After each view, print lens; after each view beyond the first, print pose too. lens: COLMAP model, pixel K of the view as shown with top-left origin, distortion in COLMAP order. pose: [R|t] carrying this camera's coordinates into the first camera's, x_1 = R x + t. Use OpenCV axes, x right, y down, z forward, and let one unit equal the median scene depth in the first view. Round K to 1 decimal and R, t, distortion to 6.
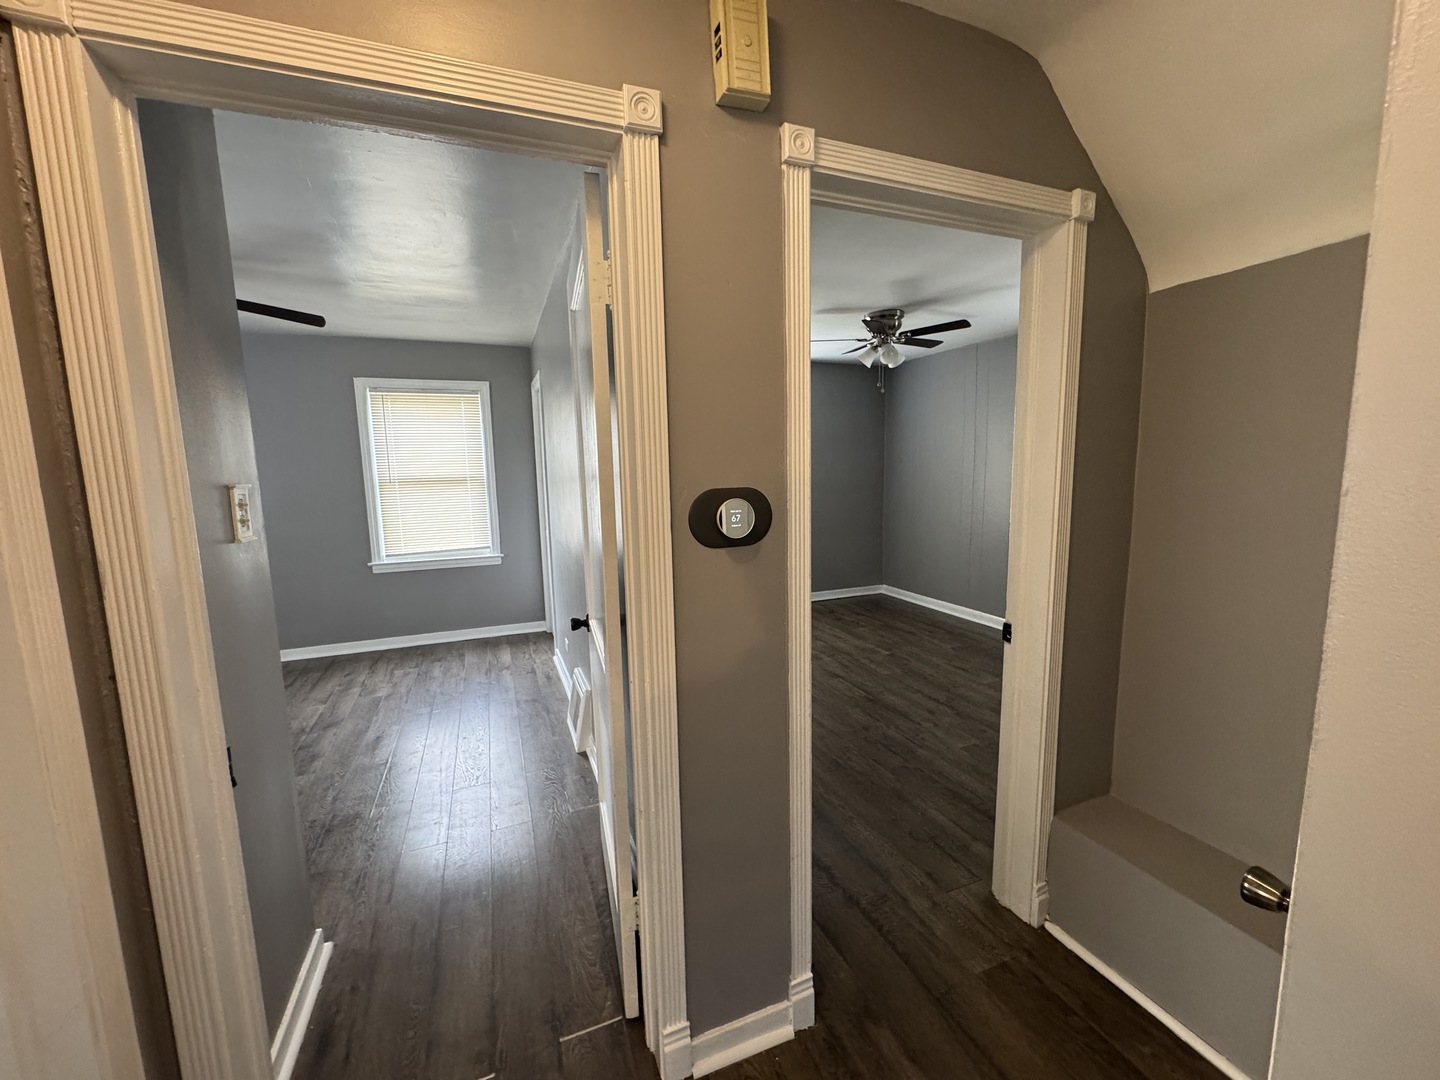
lens RADIAL K [[577.4, 0, 720.0], [0, 577.4, 540.0], [0, 0, 1]] dist [-0.002266, 0.000001]
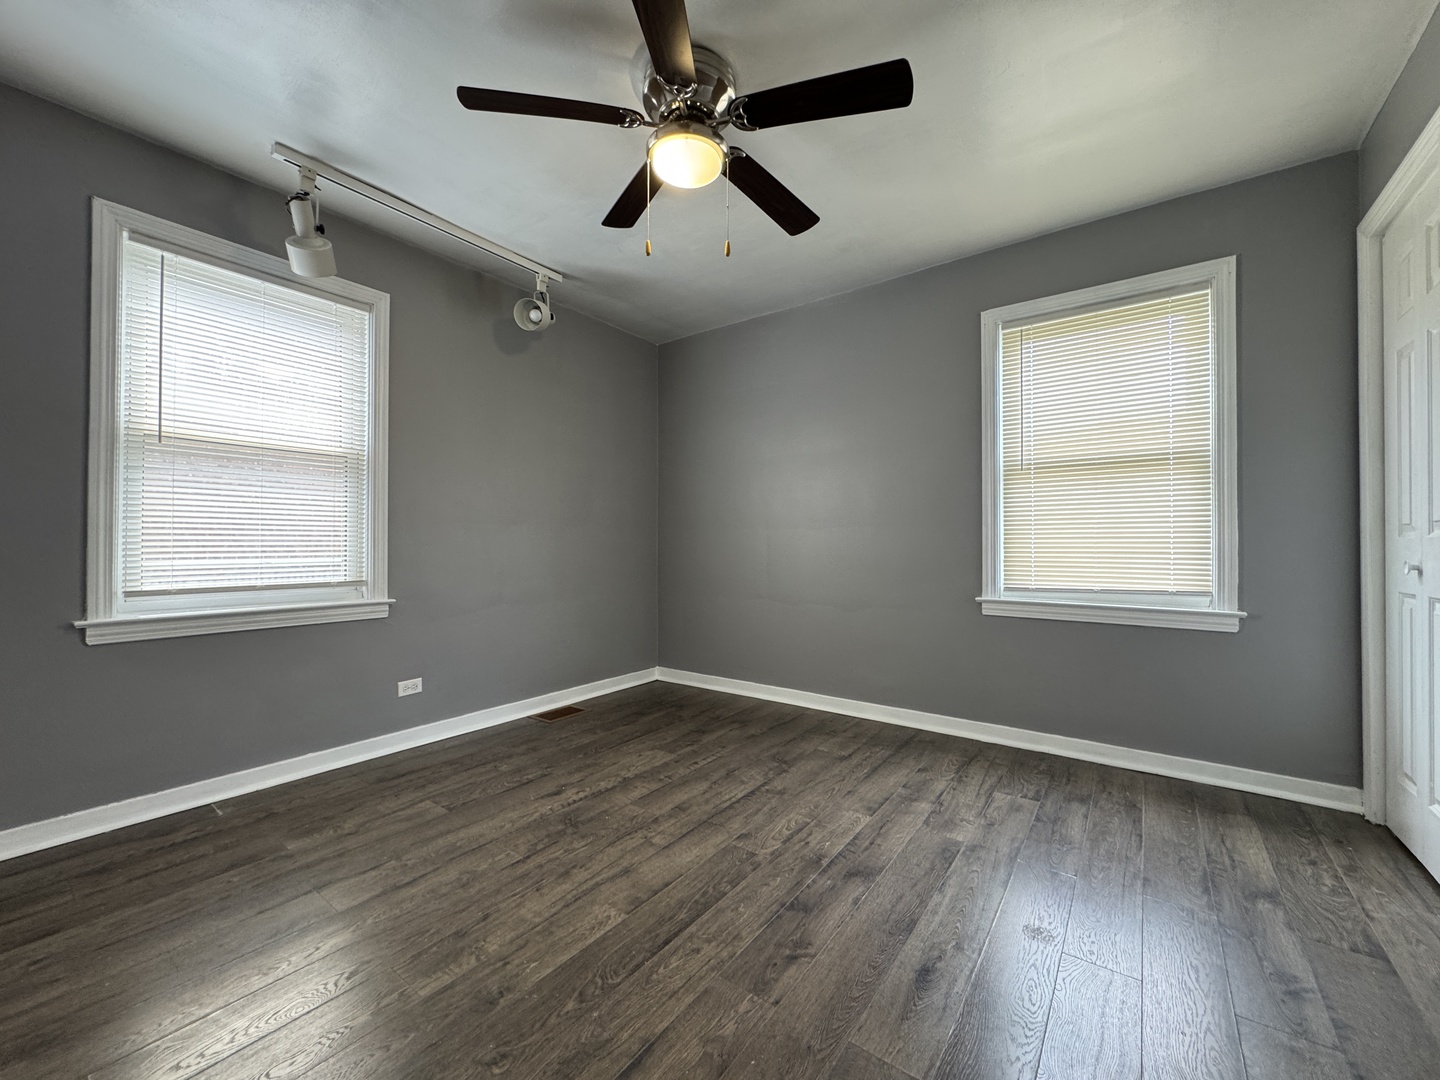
lens RADIAL K [[577.4, 0, 720.0], [0, 577.4, 540.0], [0, 0, 1]] dist [-0.002266, 0.000001]
pose [[0.525124, 0.014939, -0.850894, -0.240400], [-0.121820, 0.990869, -0.057784, 0.053949], [0.842262, 0.134000, 0.522149, 0.464312]]
